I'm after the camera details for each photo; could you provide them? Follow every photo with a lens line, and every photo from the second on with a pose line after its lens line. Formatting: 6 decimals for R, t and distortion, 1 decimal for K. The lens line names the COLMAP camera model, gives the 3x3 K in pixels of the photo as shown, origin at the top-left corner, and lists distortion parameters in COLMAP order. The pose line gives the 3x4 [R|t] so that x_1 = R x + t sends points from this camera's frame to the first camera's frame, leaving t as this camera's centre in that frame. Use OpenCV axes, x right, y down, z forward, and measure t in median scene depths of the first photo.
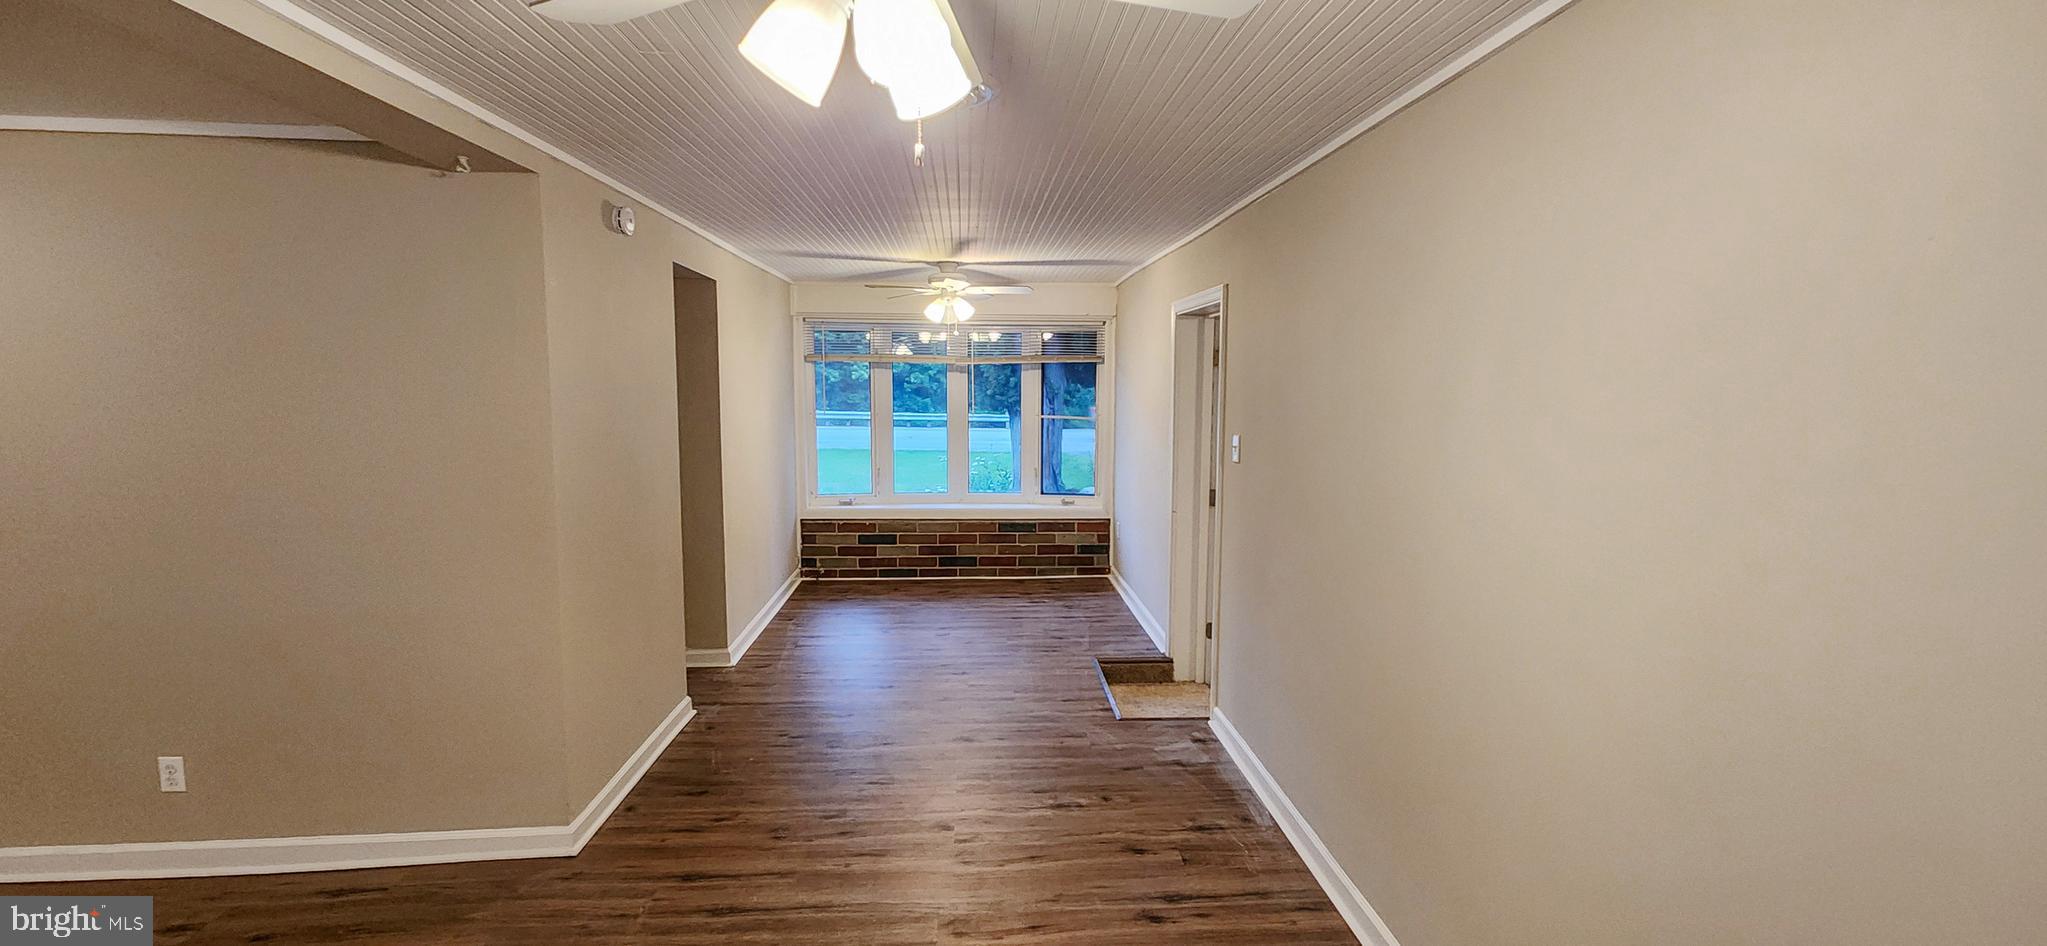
lens RADIAL K [[828.5, 0, 1030.9], [0, 828.5, 469.7], [0, 0, 1]] dist [-0.001985, -0.000630]
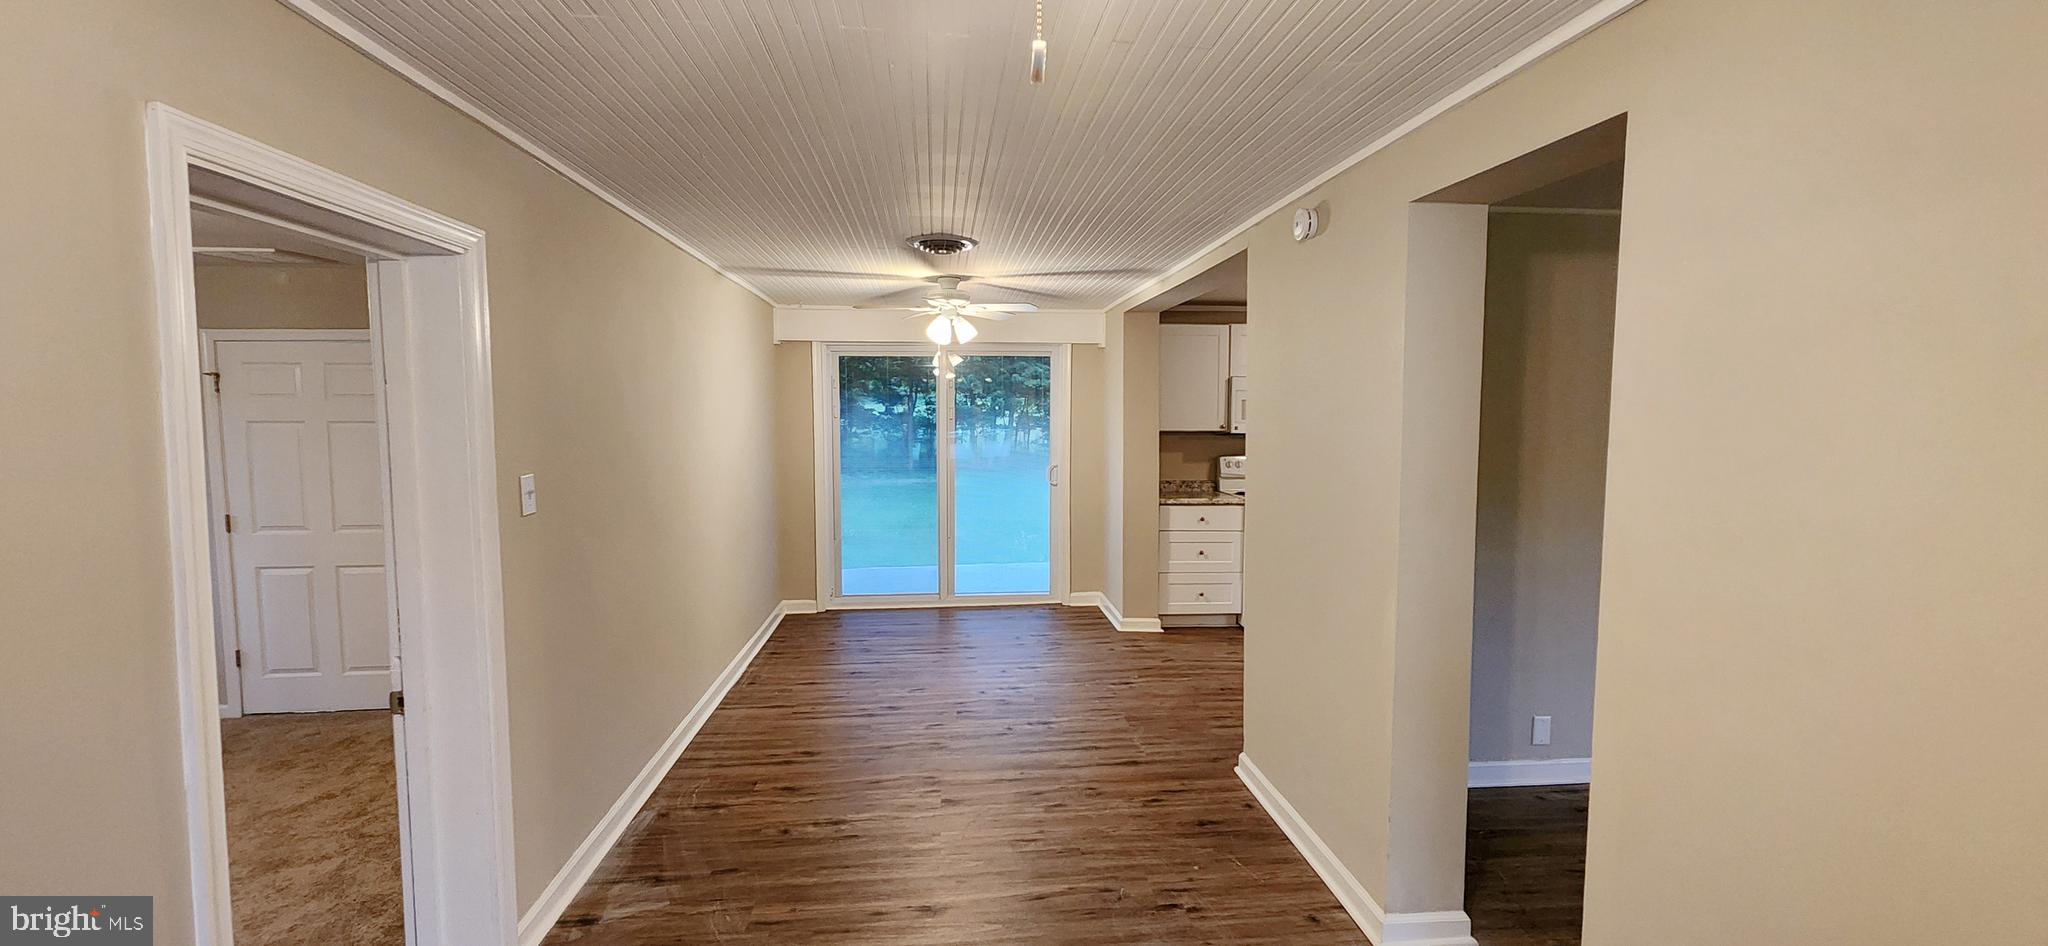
lens RADIAL K [[828.9, 0, 1031.4], [0, 828.9, 469.7], [0, 0, 1]] dist [-0.001985, -0.000630]
pose [[-0.999303, -0.004210, -0.037081, -0.164701], [-0.010782, 0.983817, 0.178854, -0.199796], [0.035728, 0.179129, -0.983177, 1.950784]]
